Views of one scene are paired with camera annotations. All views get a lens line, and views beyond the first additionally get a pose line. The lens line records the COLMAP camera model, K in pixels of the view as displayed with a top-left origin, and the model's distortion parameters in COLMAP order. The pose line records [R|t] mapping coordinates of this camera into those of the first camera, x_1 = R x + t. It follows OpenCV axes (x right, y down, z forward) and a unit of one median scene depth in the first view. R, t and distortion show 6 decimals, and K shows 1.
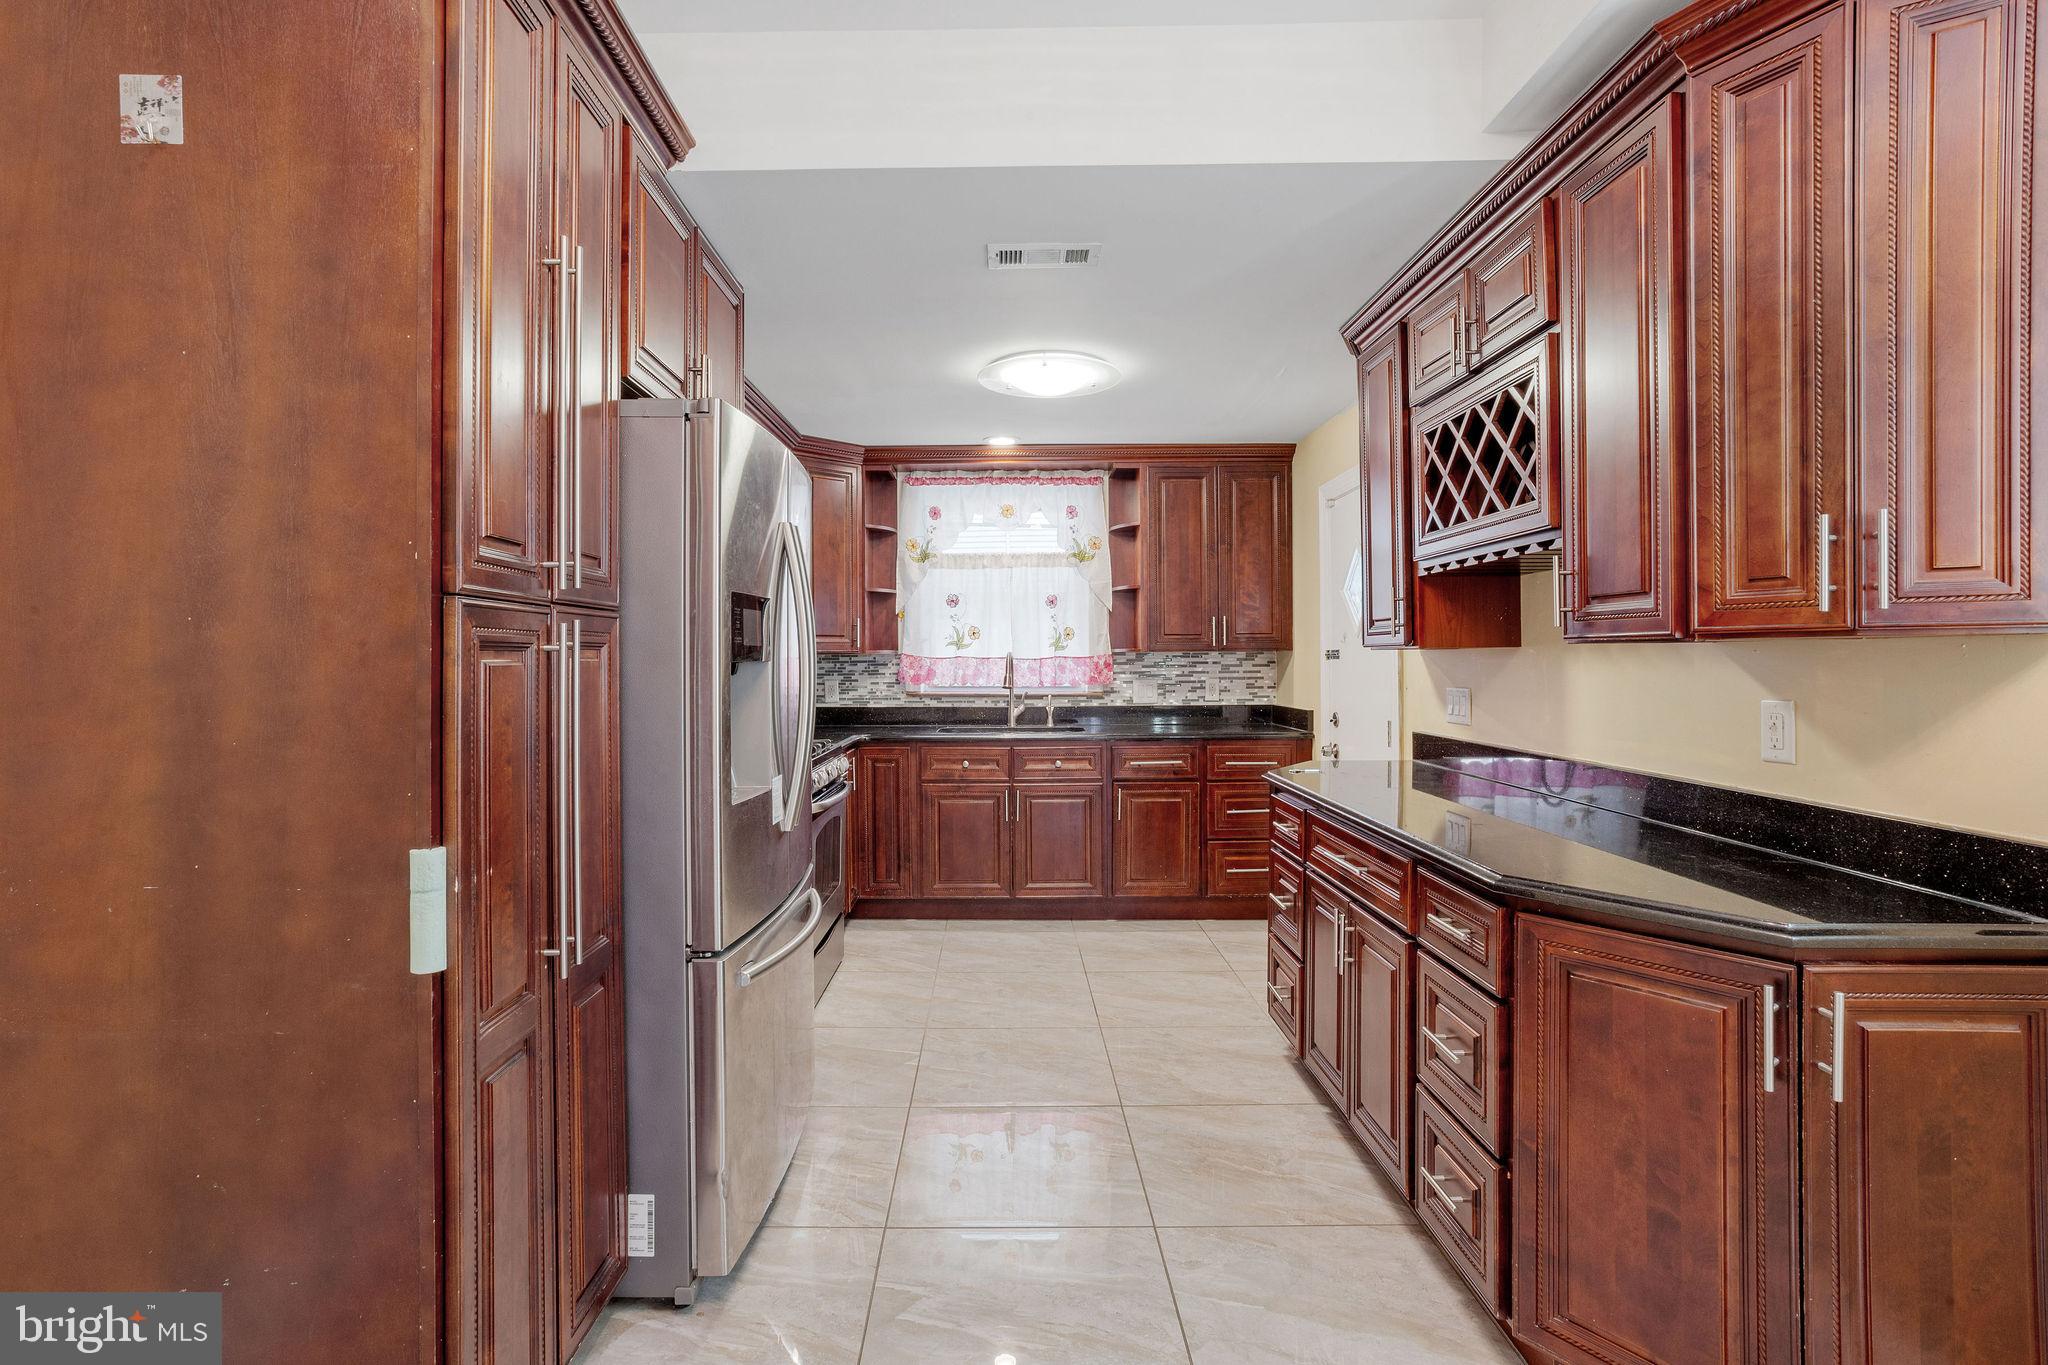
lens RADIAL K [[1019.3, 0, 1030.0], [0, 1019.3, 666.8], [0, 0, 1]] dist [-0.003123, 0.001682]
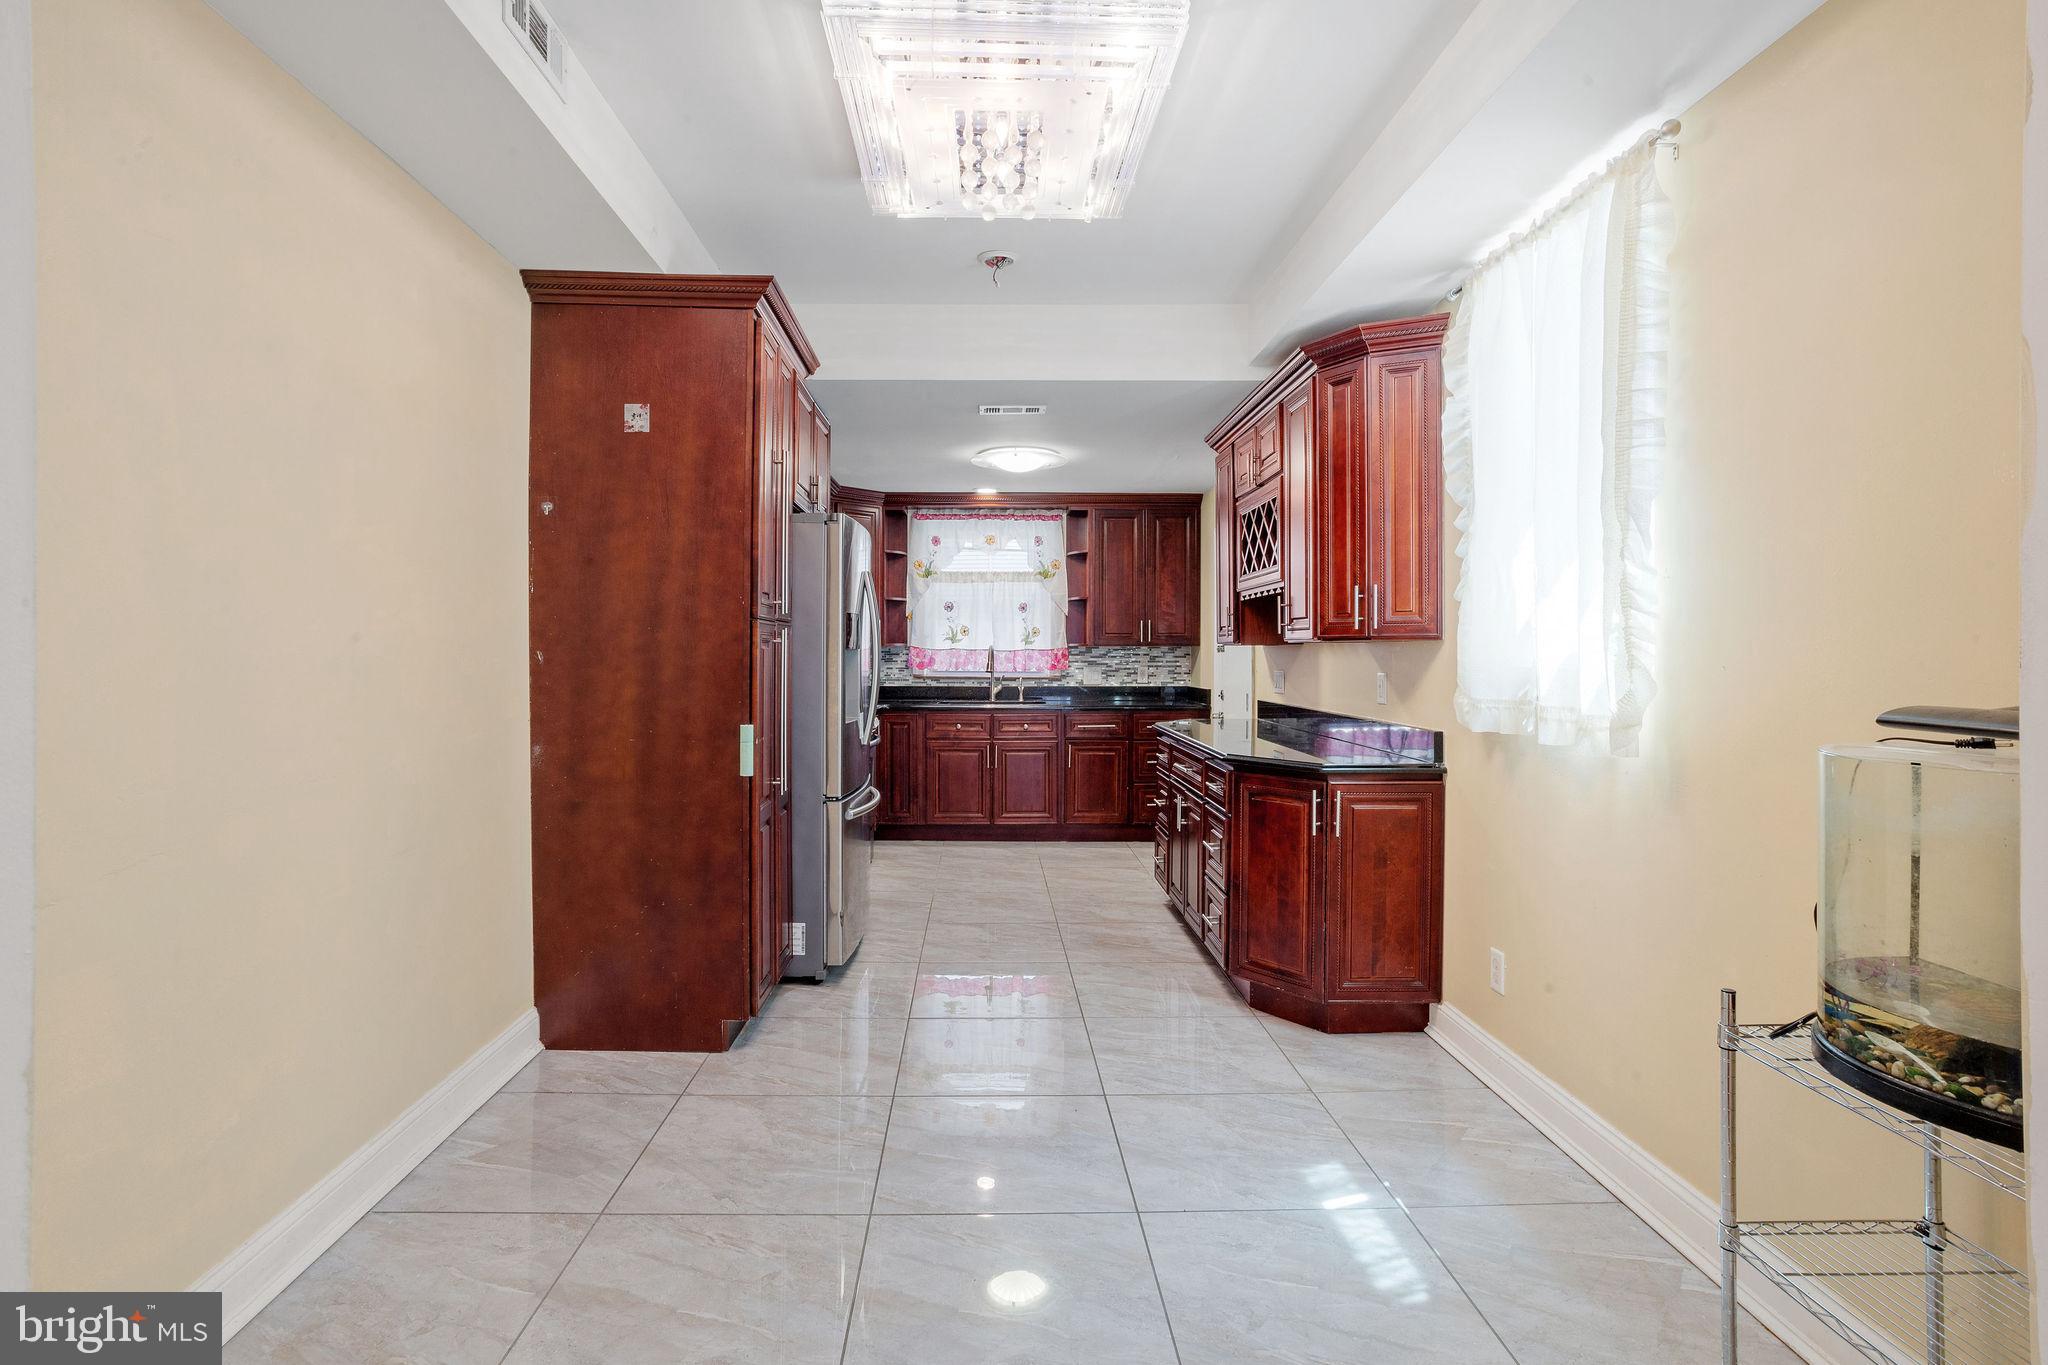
lens RADIAL K [[1019.3, 0, 1016.0], [0, 1019.3, 665.7], [0, 0, 1]] dist [-0.003123, 0.001682]
pose [[0.999969, 0.007115, 0.003311, 0.012392], [-0.007130, 0.999964, 0.004635, 0.008469], [-0.003278, -0.004658, 0.999984, -0.510197]]
